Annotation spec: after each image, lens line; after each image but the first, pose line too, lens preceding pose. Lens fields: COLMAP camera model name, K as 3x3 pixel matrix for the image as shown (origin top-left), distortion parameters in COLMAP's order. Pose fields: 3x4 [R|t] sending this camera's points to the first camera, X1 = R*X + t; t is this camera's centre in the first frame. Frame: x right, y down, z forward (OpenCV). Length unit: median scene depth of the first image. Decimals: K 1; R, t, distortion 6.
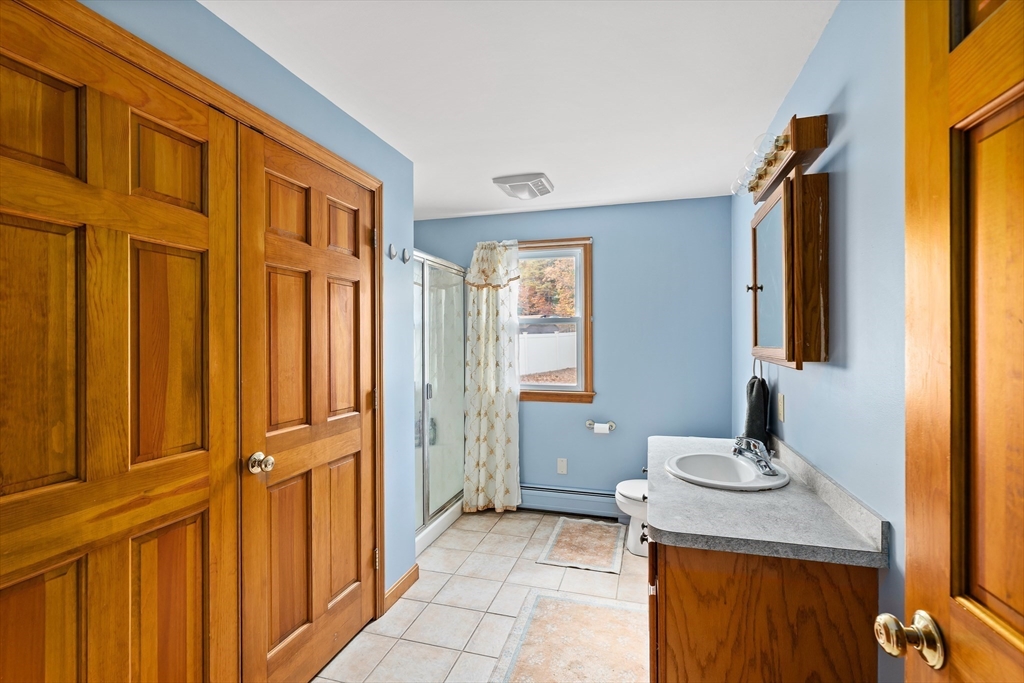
lens RADIAL K [[476.7, 0, 509.8], [0, 476.7, 339.4], [0, 0, 1]] dist [-0.006670, 0.003128]
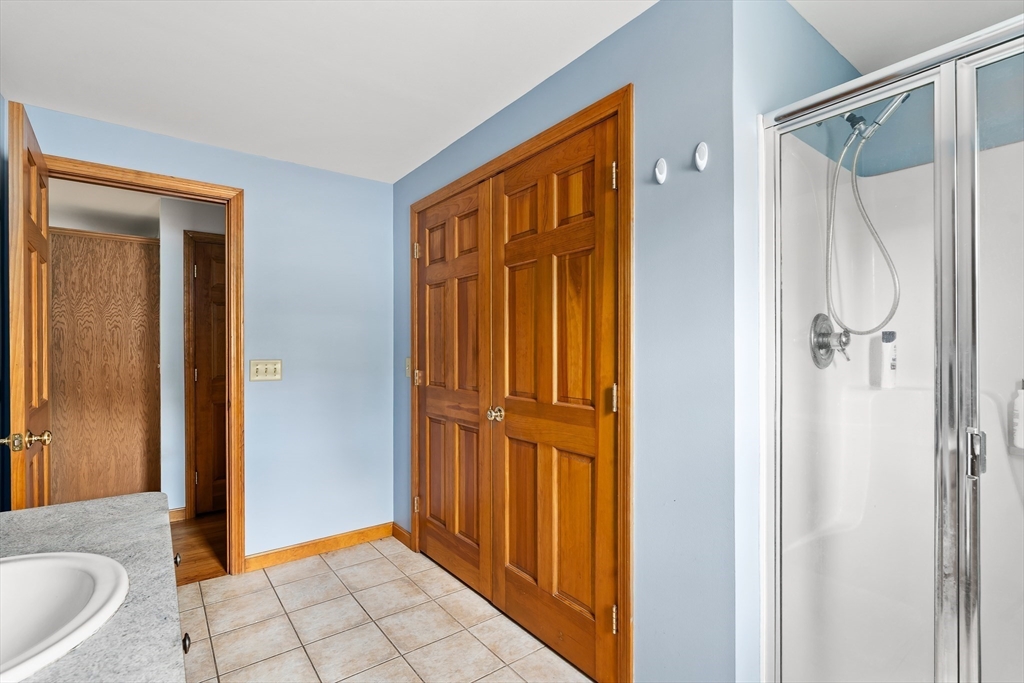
lens RADIAL K [[476.7, 0, 508.8], [0, 476.7, 348.7], [0, 0, 1]] dist [-0.006670, 0.003128]
pose [[-0.596301, 0.004764, -0.802747, 0.248980], [0.004640, 0.999986, 0.002488, 0.029567], [0.802748, -0.002242, -0.596315, 0.818910]]
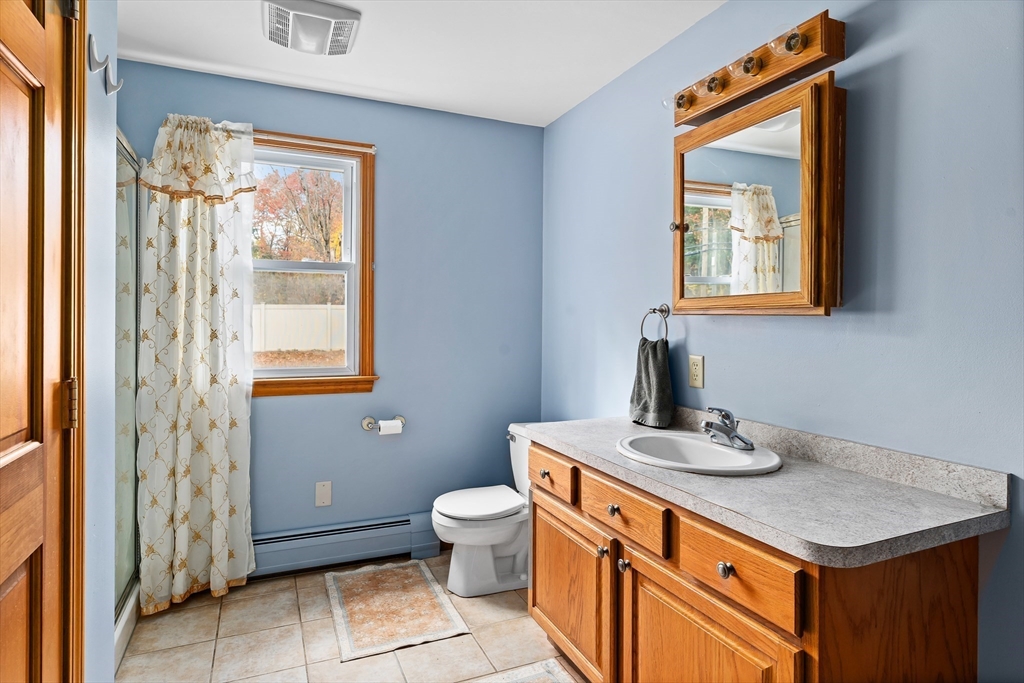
lens RADIAL K [[569.9, 0, 520.4], [0, 569.9, 321.0], [0, 0, 1]] dist [-0.001105, 0.000312]
pose [[0.759182, 0.007772, 0.650832, -0.192647], [-0.008443, 0.999962, -0.002093, 0.033647], [-0.650823, -0.003906, 0.759219, 0.250670]]
